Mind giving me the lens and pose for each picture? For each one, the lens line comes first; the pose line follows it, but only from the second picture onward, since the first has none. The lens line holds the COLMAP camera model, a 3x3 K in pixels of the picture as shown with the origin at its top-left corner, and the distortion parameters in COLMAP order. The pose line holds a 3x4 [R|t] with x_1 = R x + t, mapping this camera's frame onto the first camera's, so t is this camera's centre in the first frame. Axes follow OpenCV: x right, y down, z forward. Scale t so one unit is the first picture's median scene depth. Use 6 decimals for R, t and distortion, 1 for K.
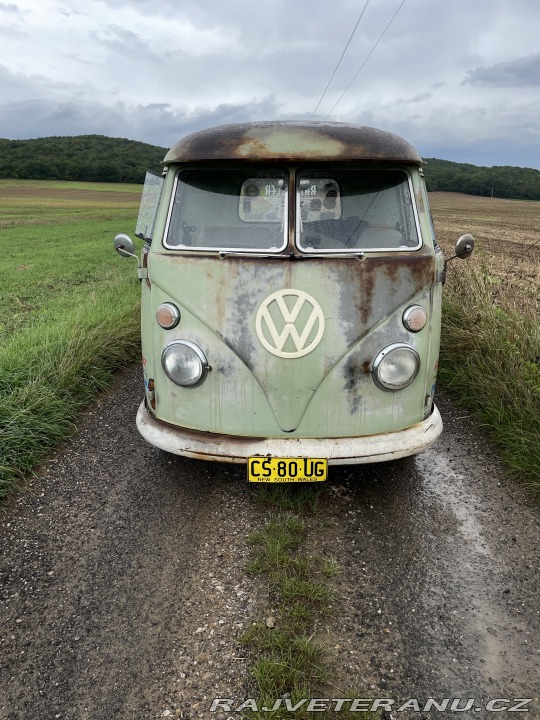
lens RADIAL K [[550.7, 0, 266.0], [0, 550.7, 368.5], [0, 0, 1]] dist [0.087692, -0.090328]
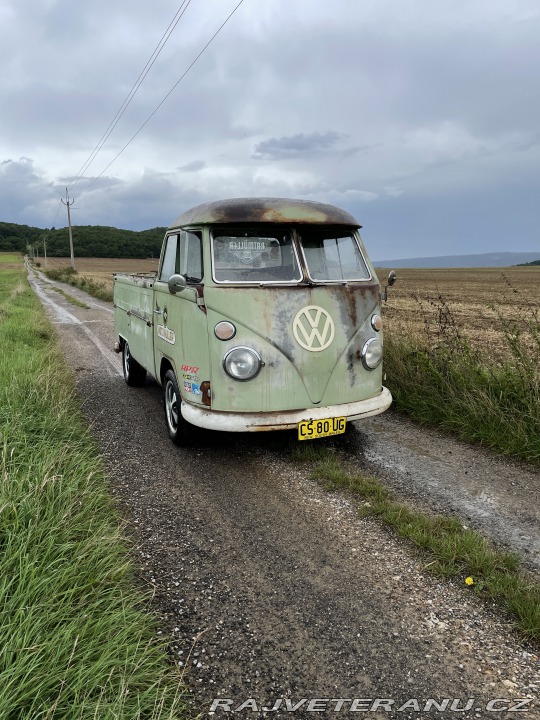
lens RADIAL K [[550.7, 0, 266.0], [0, 550.7, 368.5], [0, 0, 1]] dist [0.087692, -0.090328]
pose [[0.909166, -0.085015, 0.407665, -0.679723], [0.129896, 0.987993, -0.083653, 0.131057], [-0.395658, 0.129009, 0.909292, -0.287143]]
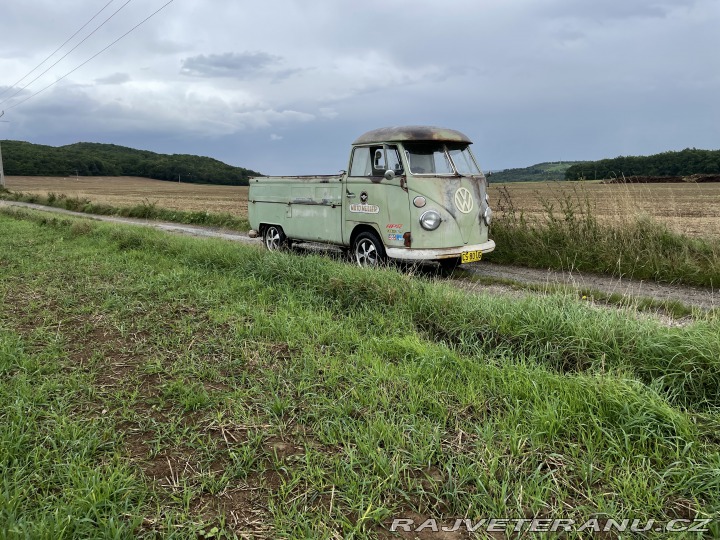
lens RADIAL K [[550.7, 0, 366.6], [0, 550.7, 268.2], [0, 0, 1]] dist [0.087692, -0.090328]
pose [[0.758237, -0.109447, 0.642727, -1.994019], [0.201092, 0.977006, -0.070862, 0.320402], [-0.620192, 0.182978, 0.762811, -0.647707]]
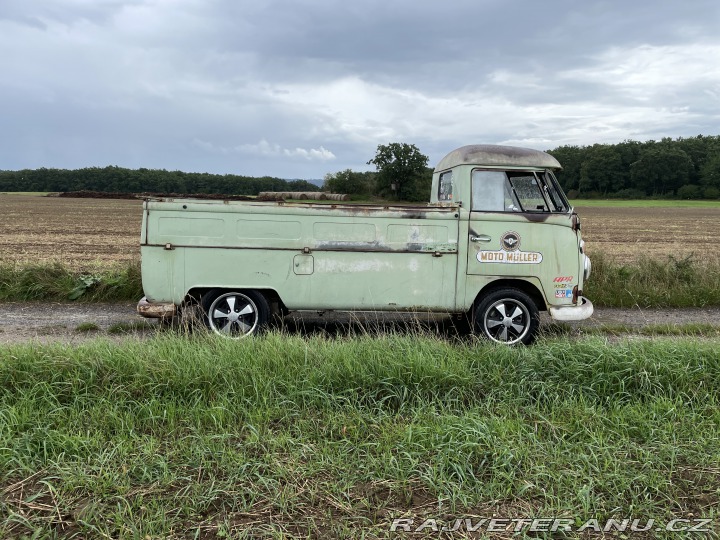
lens RADIAL K [[550.7, 0, 366.6], [0, 550.7, 268.2], [0, 0, 1]] dist [0.087692, -0.090328]
pose [[-0.110717, -0.123745, 0.986118, -2.083304], [0.261345, 0.953673, 0.149016, -0.524582], [-0.958875, 0.274216, -0.073248, 1.951138]]
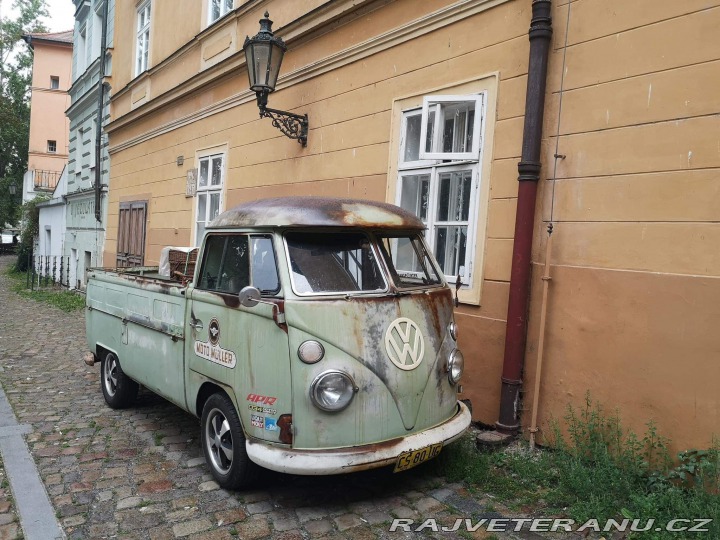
lens RADIAL K [[577.6, 0, 364.6], [0, 577.6, 267.1], [0, 0, 1]] dist [0.008924, -0.006199]
pose [[0.747637, -0.032649, 0.663305, -0.928663], [0.195072, 0.965527, -0.172349, -0.037418], [-0.634812, 0.258247, 0.728232, 0.001154]]
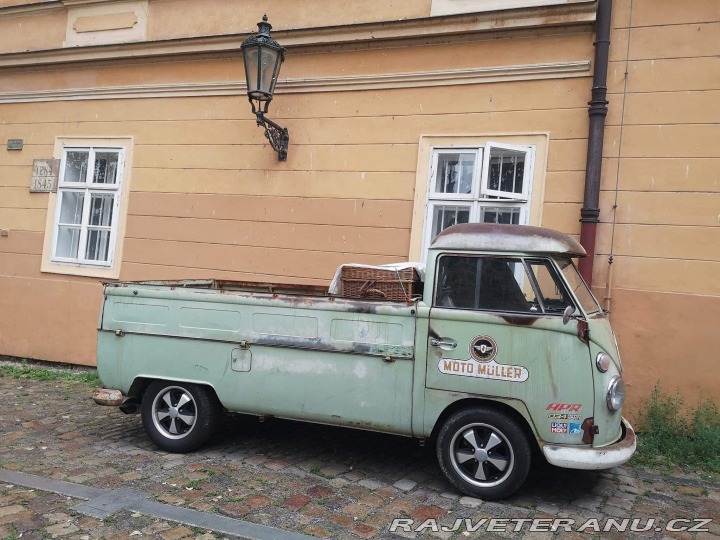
lens RADIAL K [[550.7, 0, 366.6], [0, 550.7, 268.2], [0, 0, 1]] dist [0.087692, -0.090328]
pose [[0.264282, 0.000117, 0.964446, -1.725107], [0.241115, 0.968237, -0.066189, -0.381837], [-0.933819, 0.250035, 0.255859, 1.180696]]
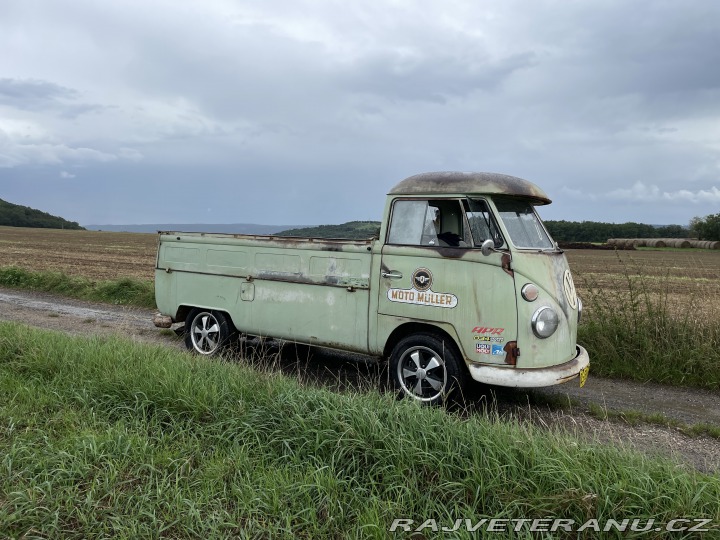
lens RADIAL K [[550.7, 0, 366.6], [0, 550.7, 268.2], [0, 0, 1]] dist [0.087692, -0.090328]
pose [[0.504373, -0.031463, 0.862913, -1.750631], [0.216981, 0.971889, -0.091389, -0.121751], [-0.835779, 0.233330, 0.497021, 0.638587]]
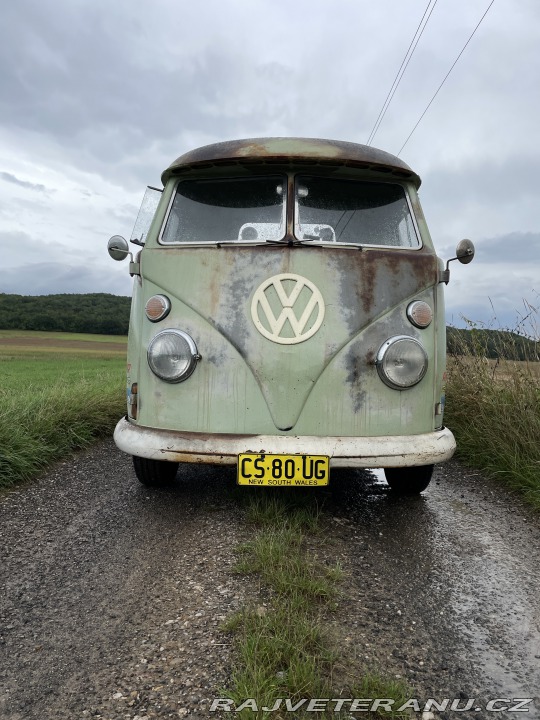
lens RADIAL K [[550.7, 0, 266.0], [0, 550.7, 368.5], [0, 0, 1]] dist [0.087692, -0.090328]
pose [[0.999680, 0.022456, 0.011682, -0.002099], [-0.018477, 0.962797, -0.269593, 0.265035], [-0.017302, 0.269291, 0.962903, 0.122346]]
